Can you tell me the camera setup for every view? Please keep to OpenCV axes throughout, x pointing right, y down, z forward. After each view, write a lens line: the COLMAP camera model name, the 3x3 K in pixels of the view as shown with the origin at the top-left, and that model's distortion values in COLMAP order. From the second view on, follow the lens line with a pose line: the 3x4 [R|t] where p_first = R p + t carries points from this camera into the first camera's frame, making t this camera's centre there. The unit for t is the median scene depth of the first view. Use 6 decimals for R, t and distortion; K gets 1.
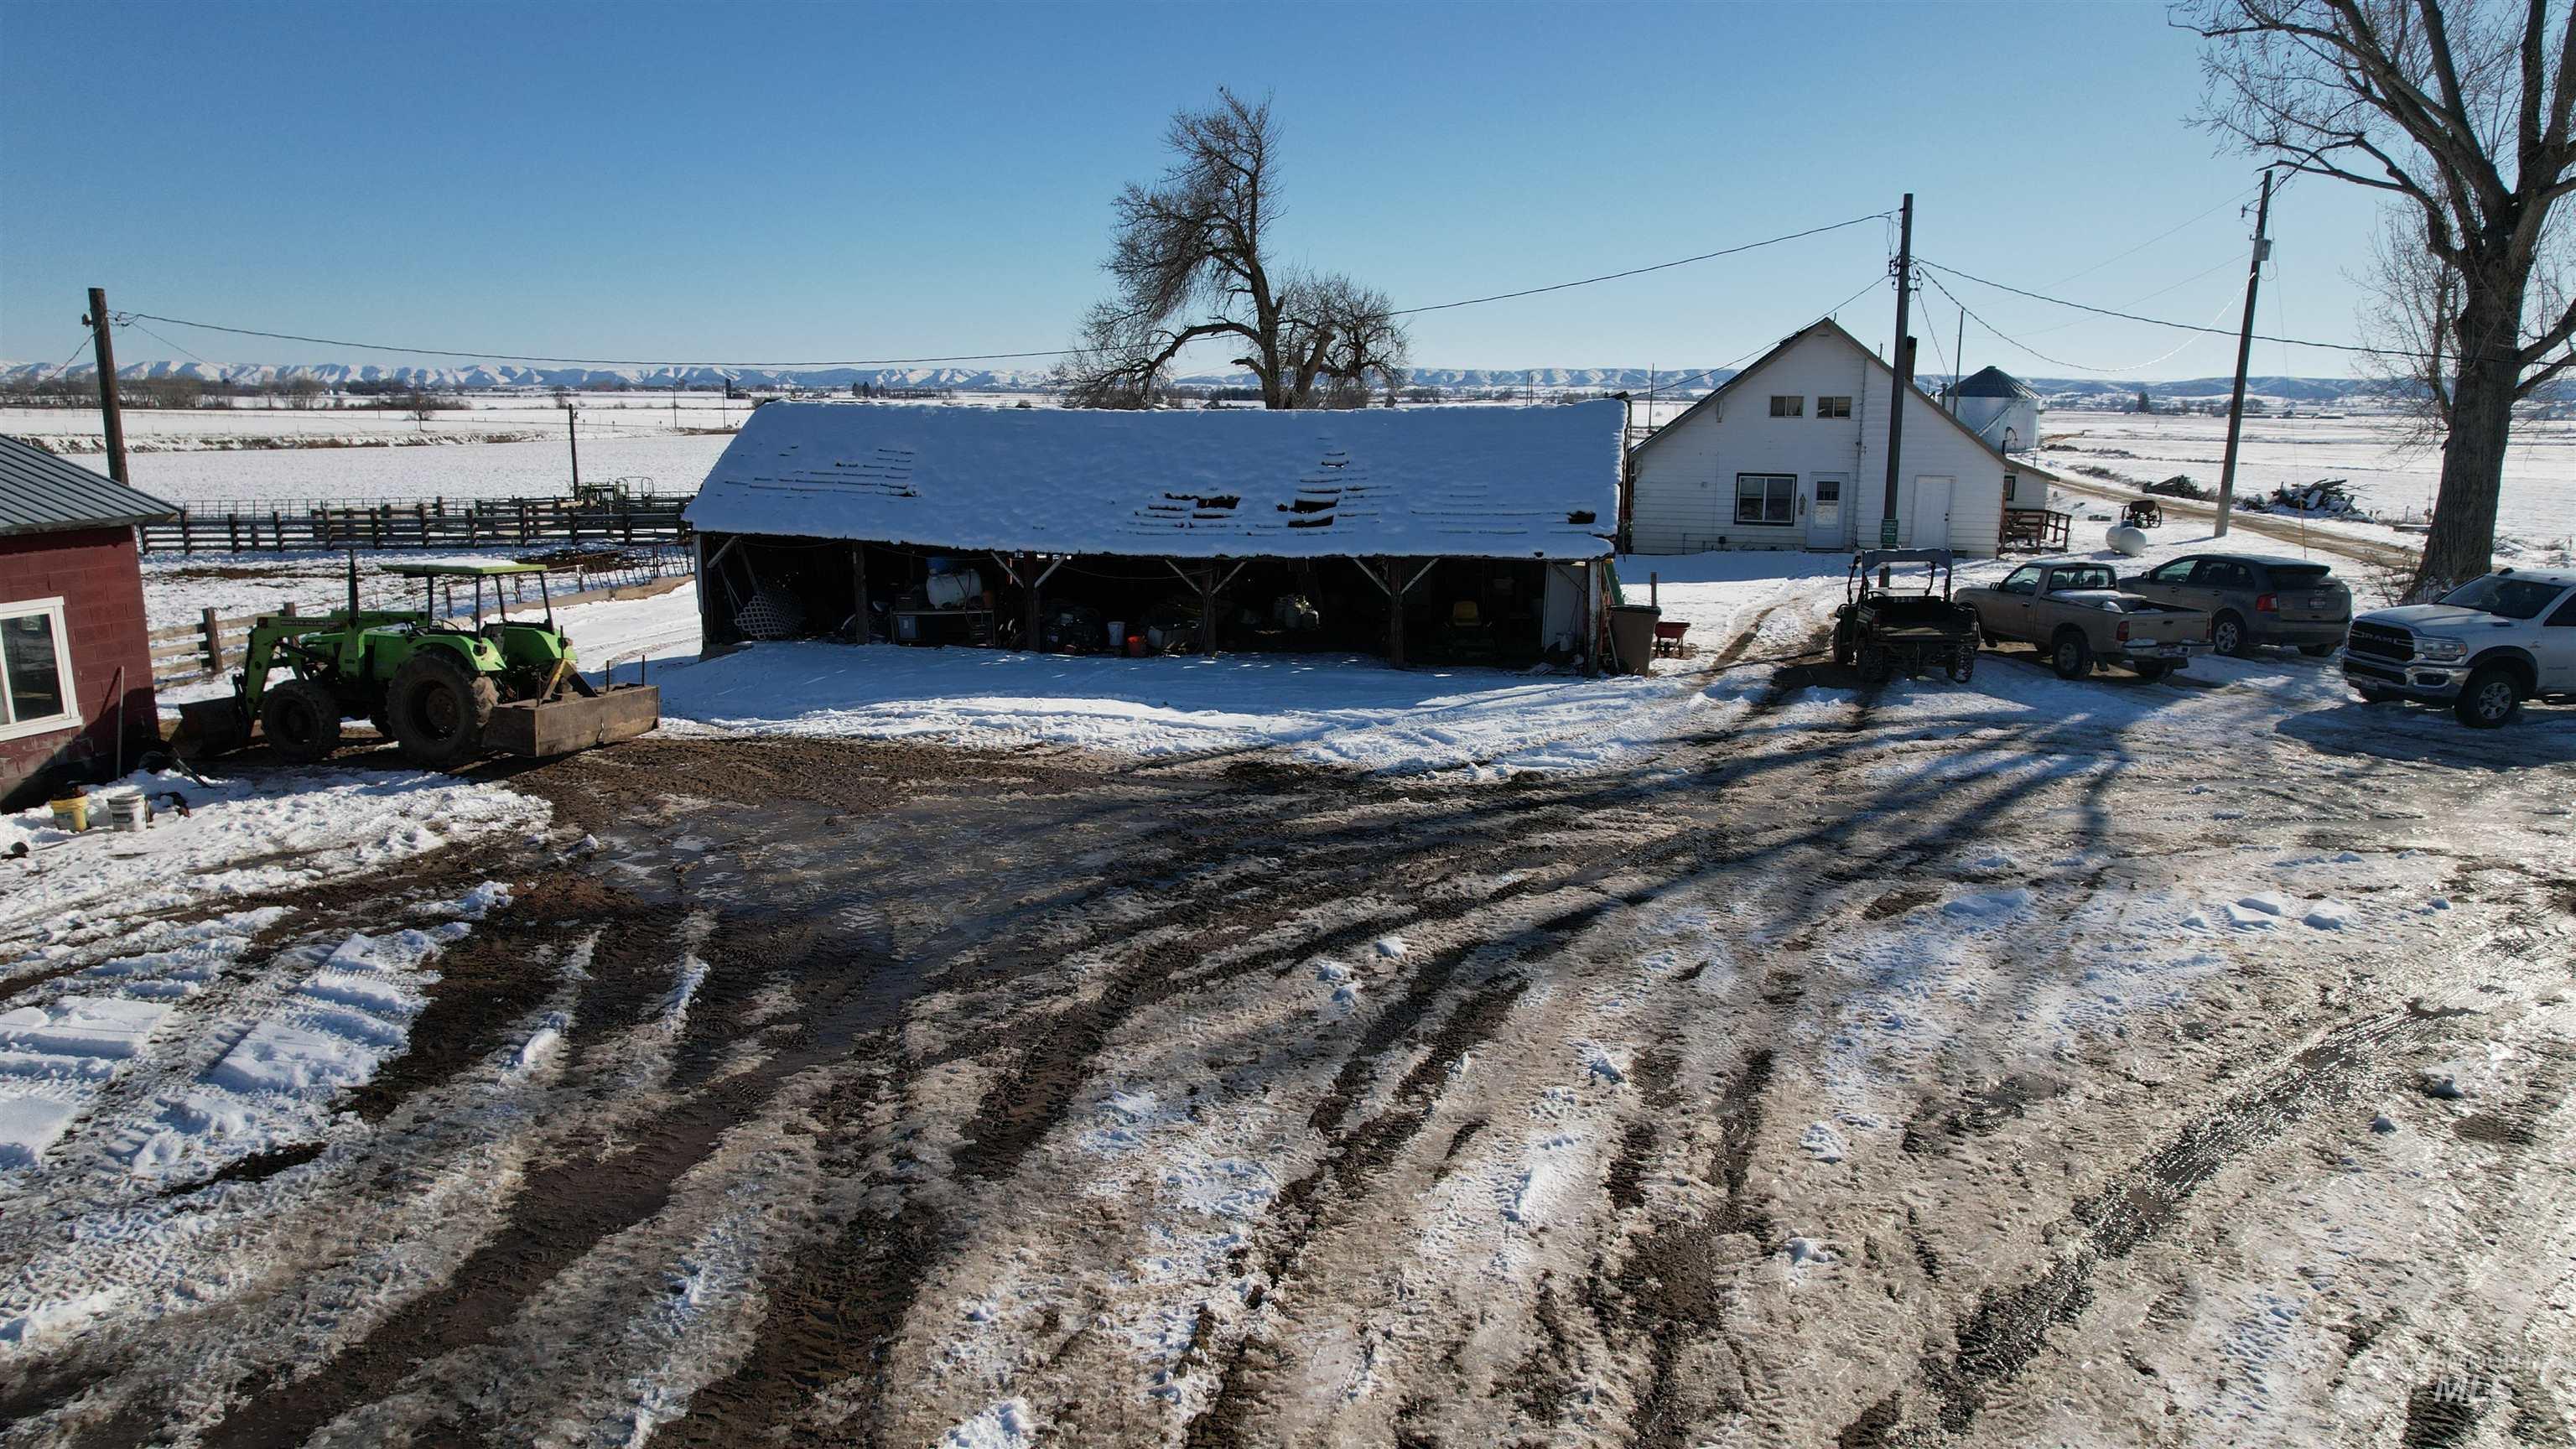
lens RADIAL K [[1647.2, 0, 1295.7], [0, 1647.2, 733.7], [0, 0, 1]] dist [-0.069324, 0.066894]
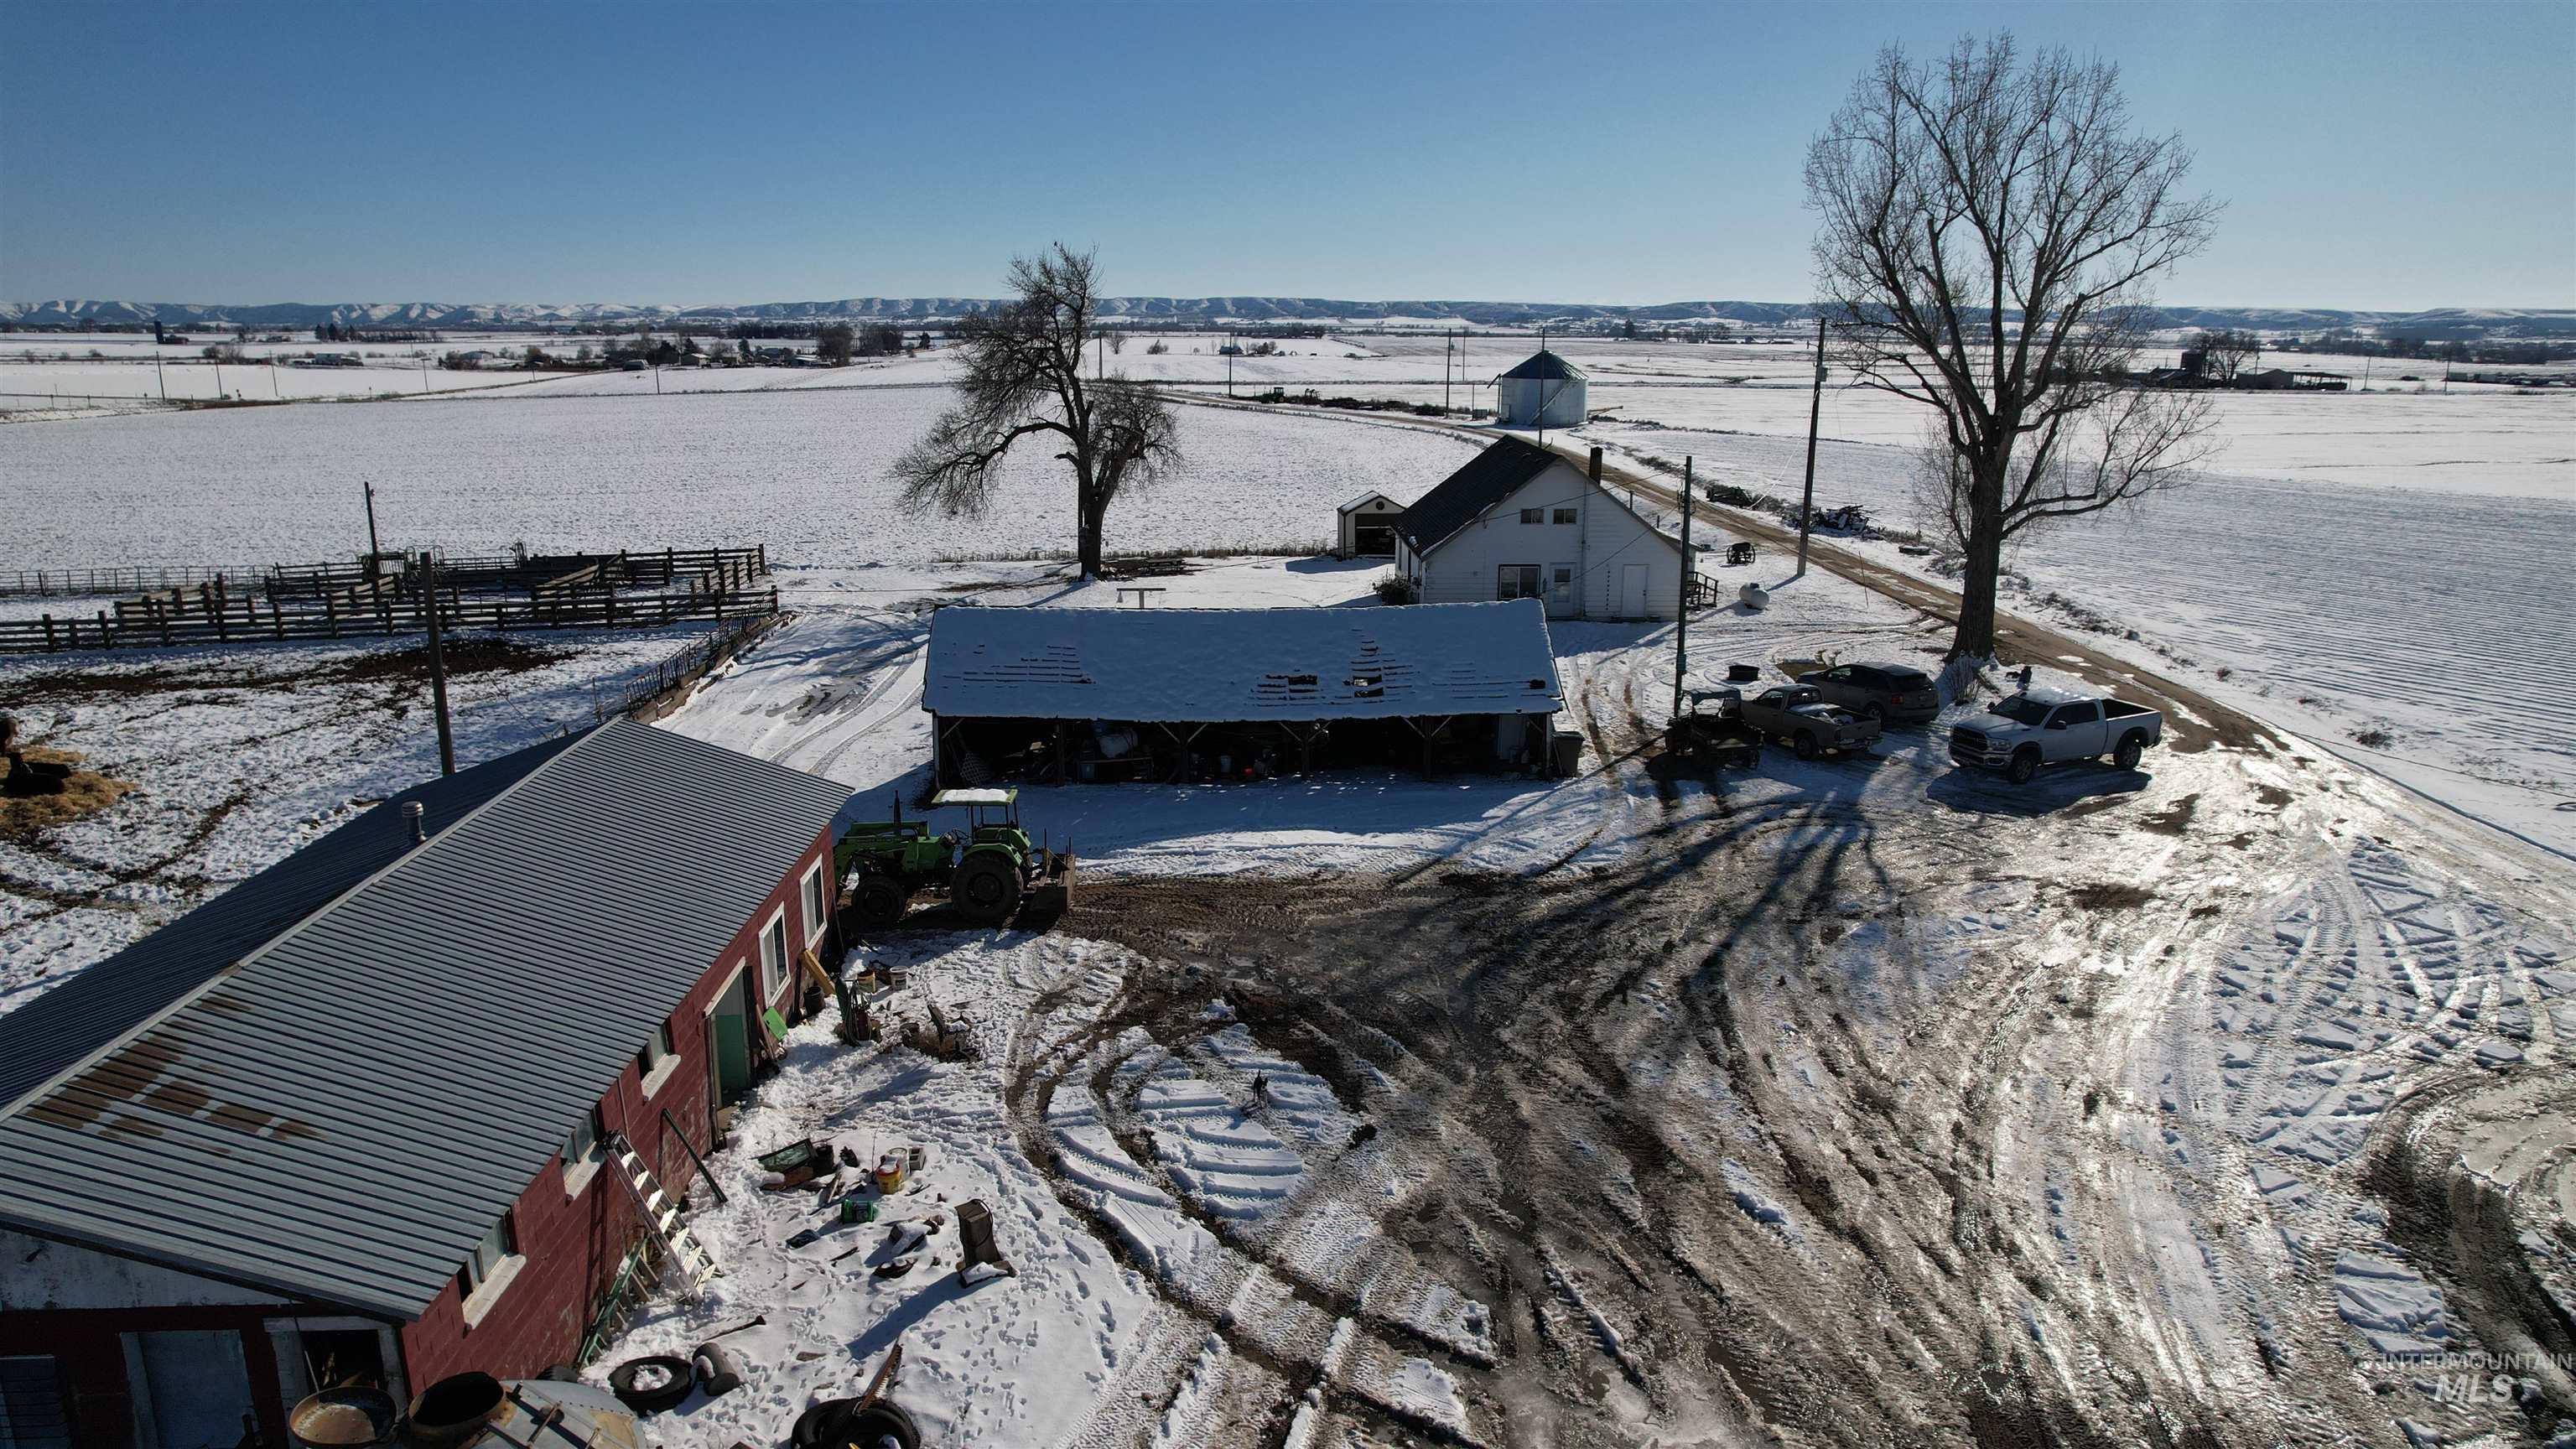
lens RADIAL K [[1647.2, 0, 1289.2], [0, 1647.2, 718.9], [0, 0, 1]] dist [-0.069324, 0.066894]
pose [[0.962346, -0.069057, 0.262911, -0.888889], [0.060626, 0.997356, 0.040057, -0.317189], [-0.264982, -0.022610, 0.963988, -0.924896]]
